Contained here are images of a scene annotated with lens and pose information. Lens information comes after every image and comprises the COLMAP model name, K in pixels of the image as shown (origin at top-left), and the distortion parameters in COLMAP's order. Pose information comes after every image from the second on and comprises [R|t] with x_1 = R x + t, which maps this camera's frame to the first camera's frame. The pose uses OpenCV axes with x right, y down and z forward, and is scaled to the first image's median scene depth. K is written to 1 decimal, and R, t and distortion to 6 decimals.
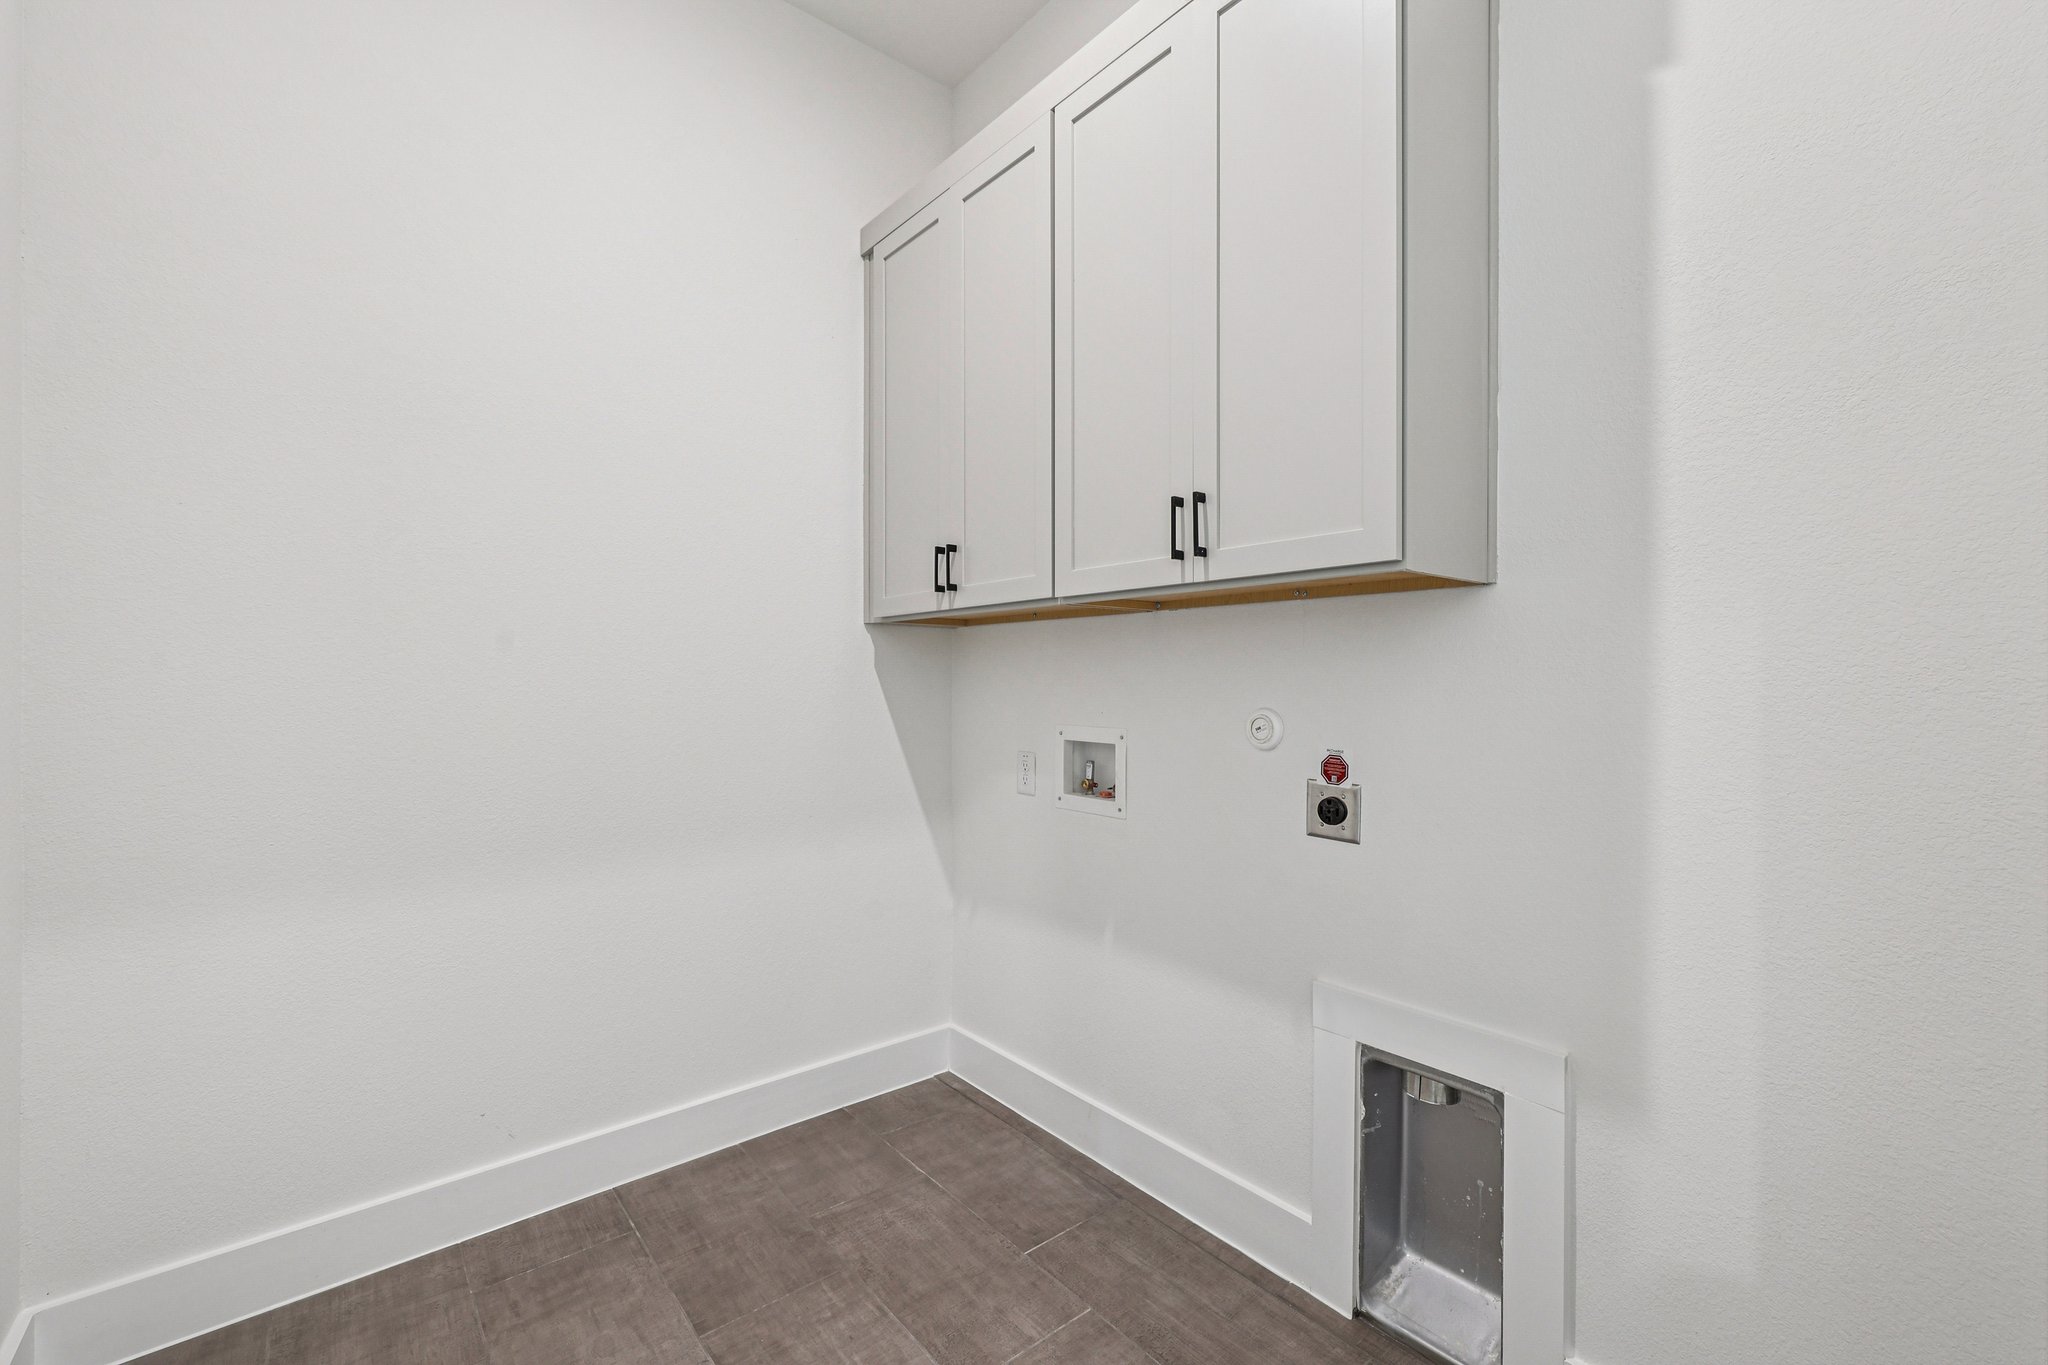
lens RADIAL K [[873.4, 0, 1024.0], [0, 873.4, 682.5], [0, 0, 1]] dist [0.000012, 0.000234]
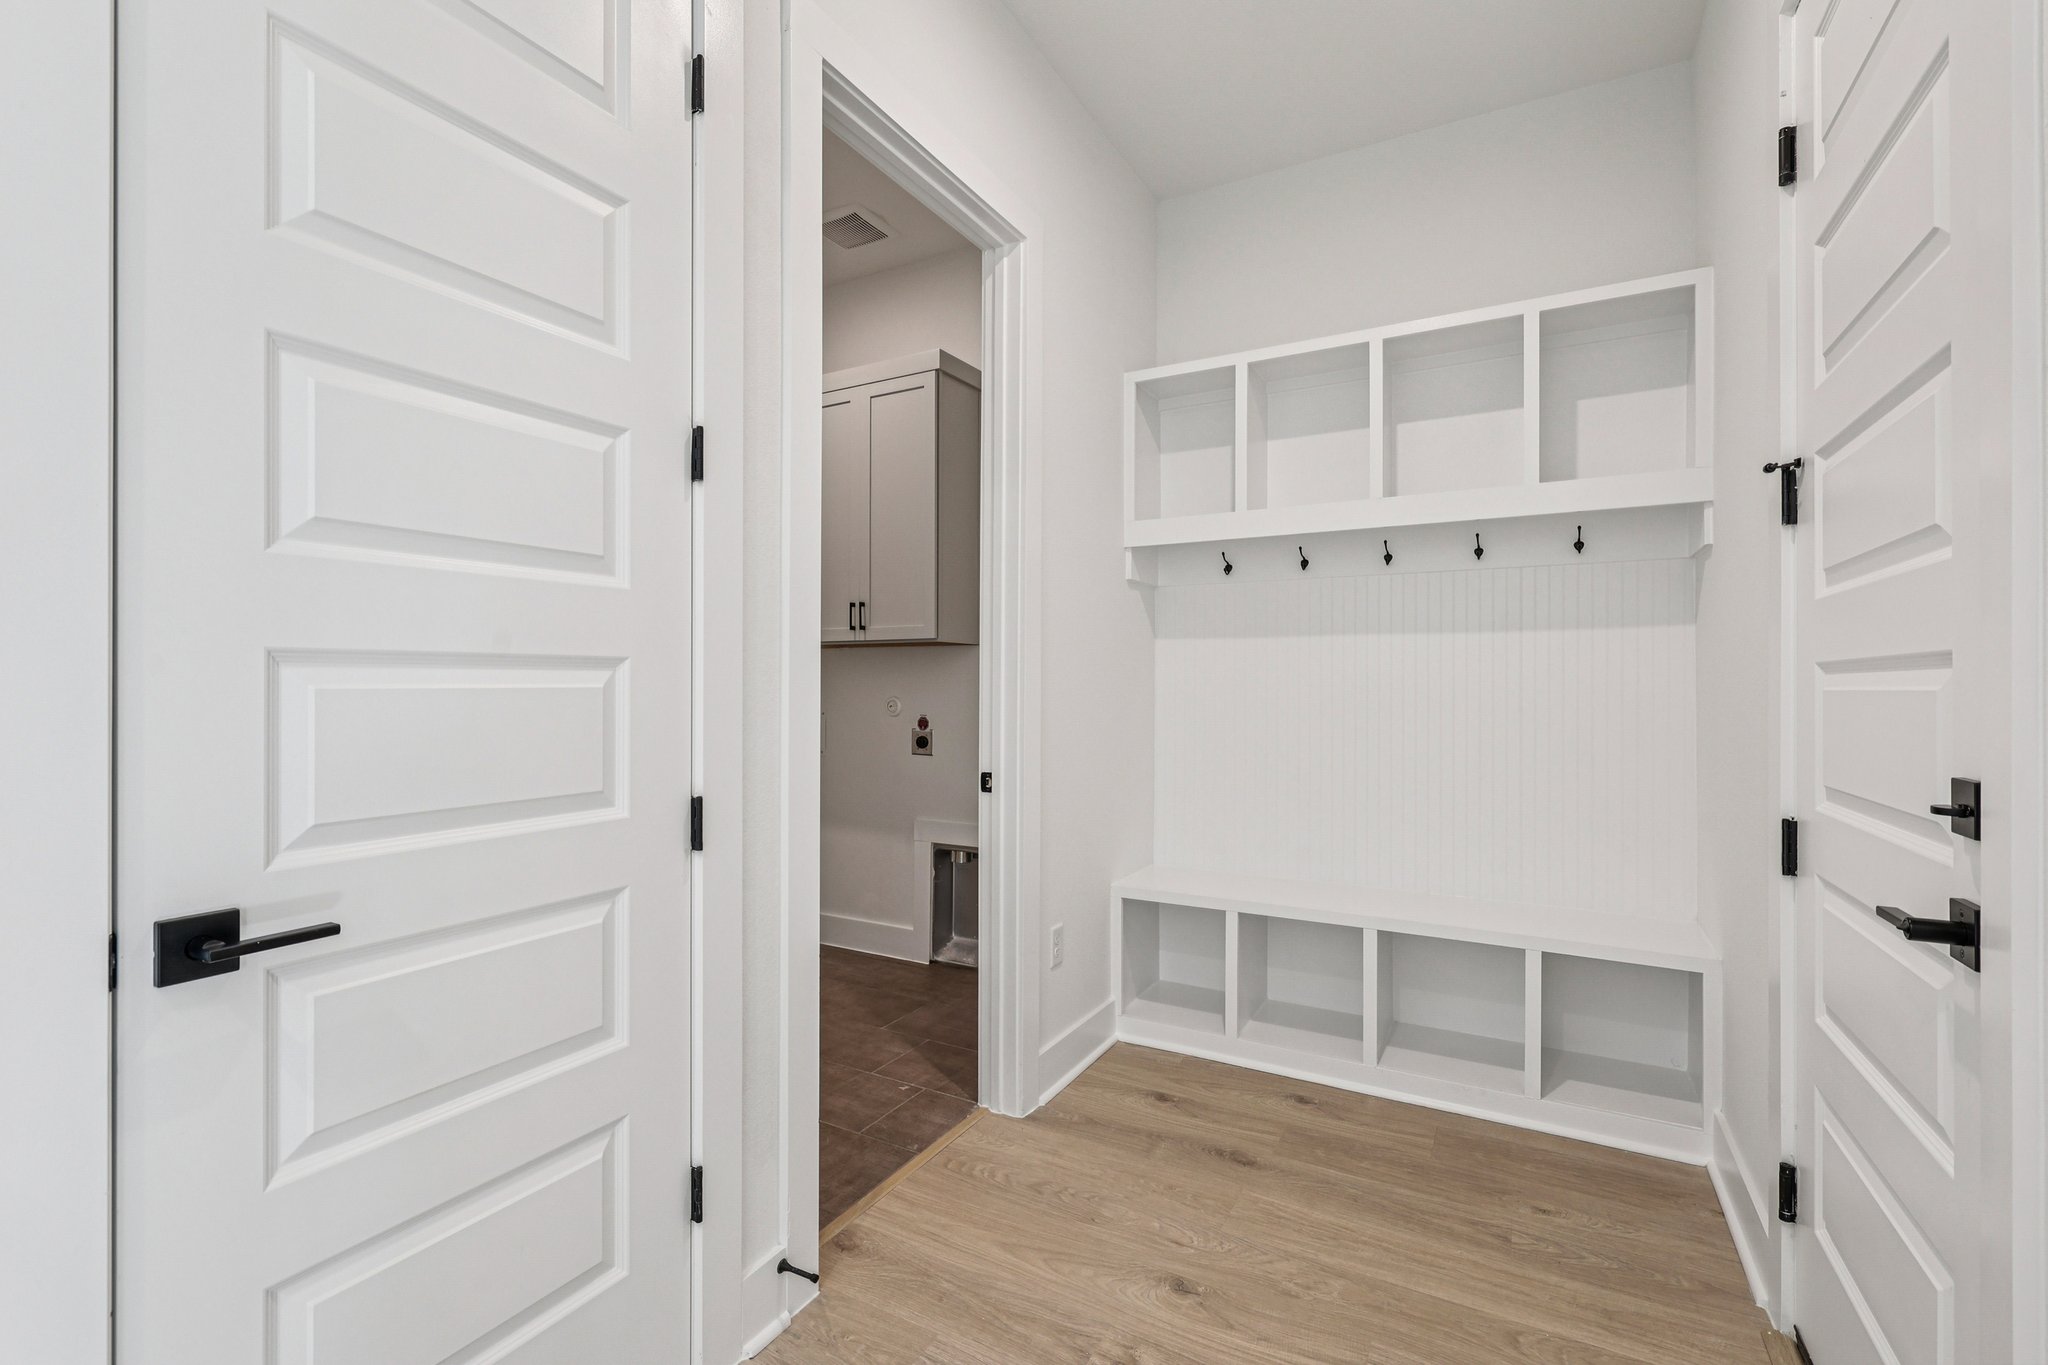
lens RADIAL K [[873.4, 0, 1024.0], [0, 873.4, 682.5], [0, 0, 1]] dist [0.000012, 0.000234]
pose [[0.932631, 0.003348, 0.360816, -0.213787], [-0.000404, 0.999966, -0.008232, 0.013924], [-0.360832, 0.007532, 0.932601, -1.200896]]
